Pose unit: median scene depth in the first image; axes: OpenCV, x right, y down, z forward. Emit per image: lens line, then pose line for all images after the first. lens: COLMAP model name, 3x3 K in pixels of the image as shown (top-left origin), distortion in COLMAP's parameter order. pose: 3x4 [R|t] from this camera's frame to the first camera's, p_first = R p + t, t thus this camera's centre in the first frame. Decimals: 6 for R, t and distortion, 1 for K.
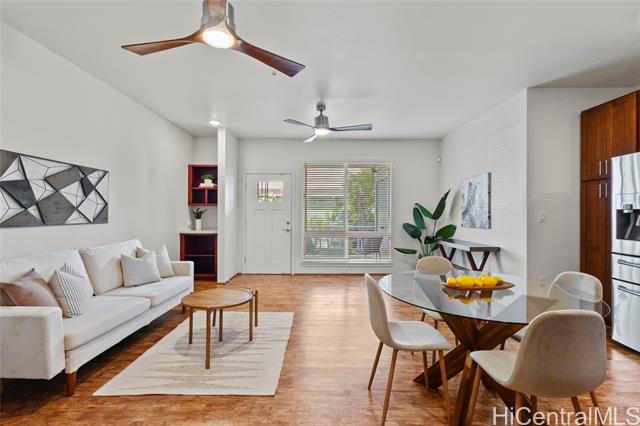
lens RADIAL K [[298.1, 0, 320.0], [0, 298.1, 213.0], [0, 0, 1]] dist [-0.003714, -0.000250]
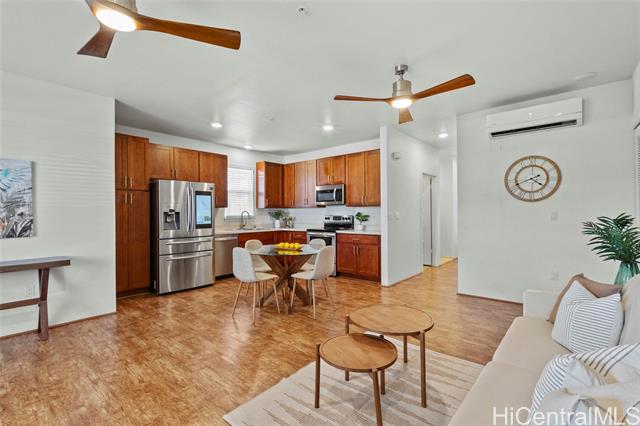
lens RADIAL K [[298.1, 0, 320.0], [0, 298.1, 213.0], [0, 0, 1]] dist [-0.003714, -0.000250]
pose [[-0.763982, 0.012068, 0.645124, -0.678227], [0.010882, 0.999924, -0.005818, -0.002586], [-0.645145, 0.002576, -0.764056, 1.628050]]
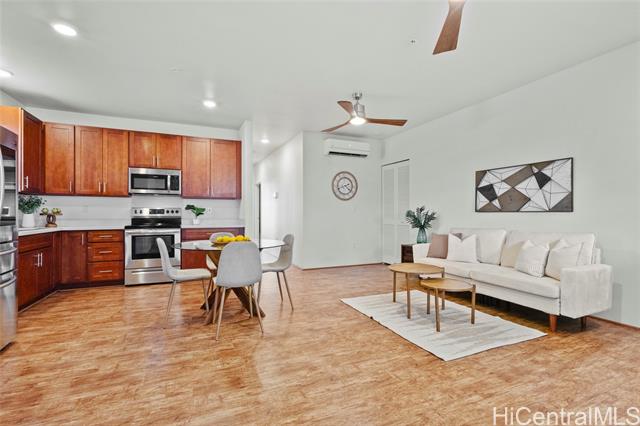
lens RADIAL K [[298.1, 0, 320.0], [0, 298.1, 213.0], [0, 0, 1]] dist [-0.003714, -0.000250]
pose [[-0.910251, 0.004529, -0.414031, 0.512803], [0.005735, 0.999982, -0.001671, 0.041946], [0.414016, -0.003895, -0.910261, 1.848092]]
